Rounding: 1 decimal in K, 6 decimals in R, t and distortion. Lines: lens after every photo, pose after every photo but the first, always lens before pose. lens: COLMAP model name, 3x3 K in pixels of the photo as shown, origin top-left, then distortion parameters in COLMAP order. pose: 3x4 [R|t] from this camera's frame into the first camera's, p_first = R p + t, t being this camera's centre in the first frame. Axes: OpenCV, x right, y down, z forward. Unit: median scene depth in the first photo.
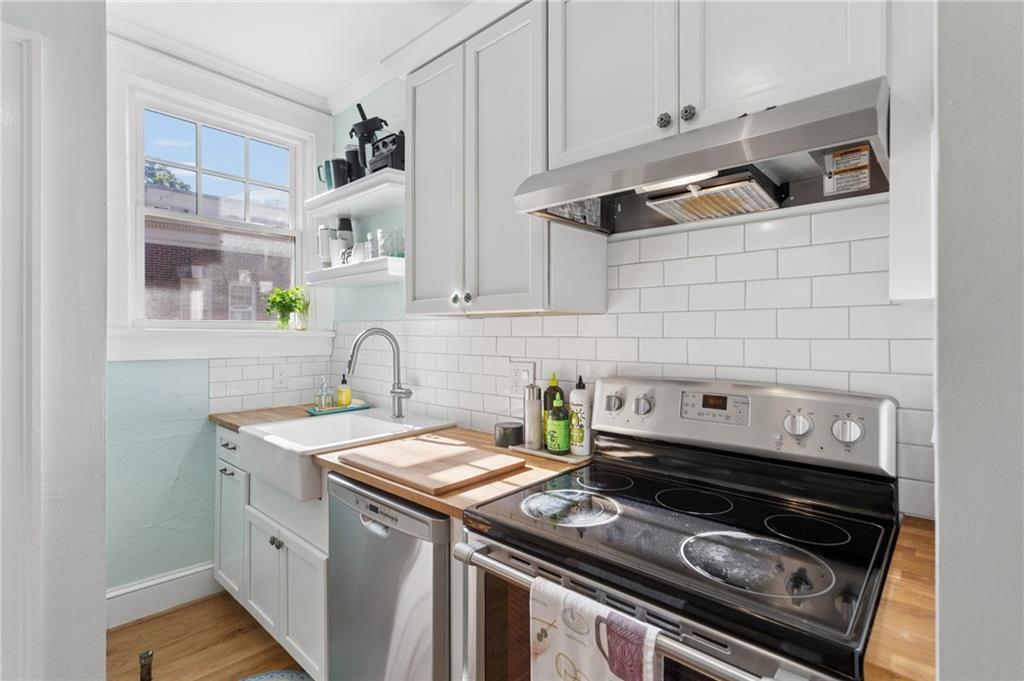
lens RADIAL K [[487.6, 0, 507.4], [0, 487.6, 334.3], [0, 0, 1]] dist [0.000405, -0.000043]
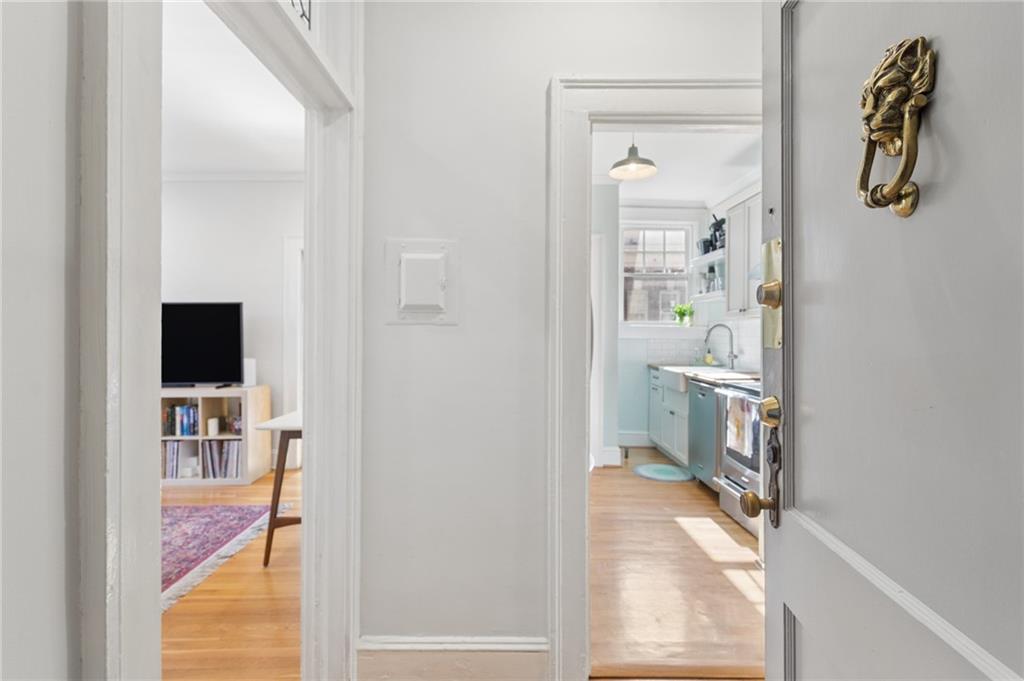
lens RADIAL K [[487.6, 0, 507.4], [0, 487.6, 334.3], [0, 0, 1]] dist [0.000405, -0.000043]
pose [[0.674996, 0.004036, -0.737811, 0.572912], [-0.003190, 0.999992, 0.002552, 0.025487], [0.737815, 0.000631, 0.675003, -0.933227]]
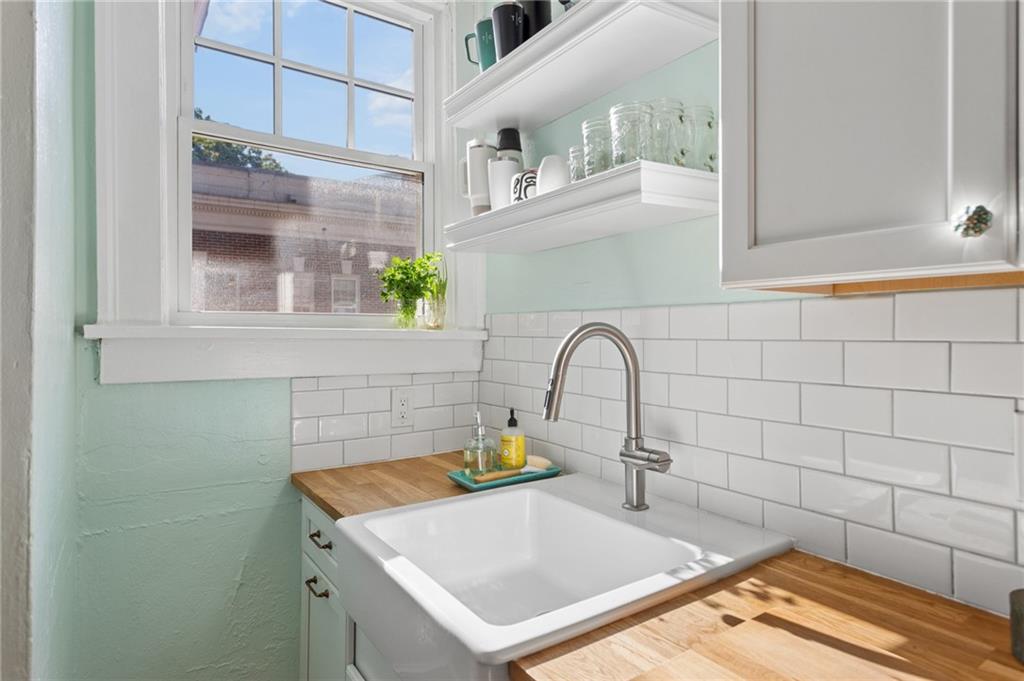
lens RADIAL K [[566.6, 0, 498.1], [0, 566.6, 336.3], [0, 0, 1]] dist [-0.002465, -0.000223]
pose [[0.972270, 0.000814, -0.233859, -0.207904], [-0.000218, 0.999997, 0.002576, -0.000763], [0.233861, -0.002453, 0.972267, 0.389971]]
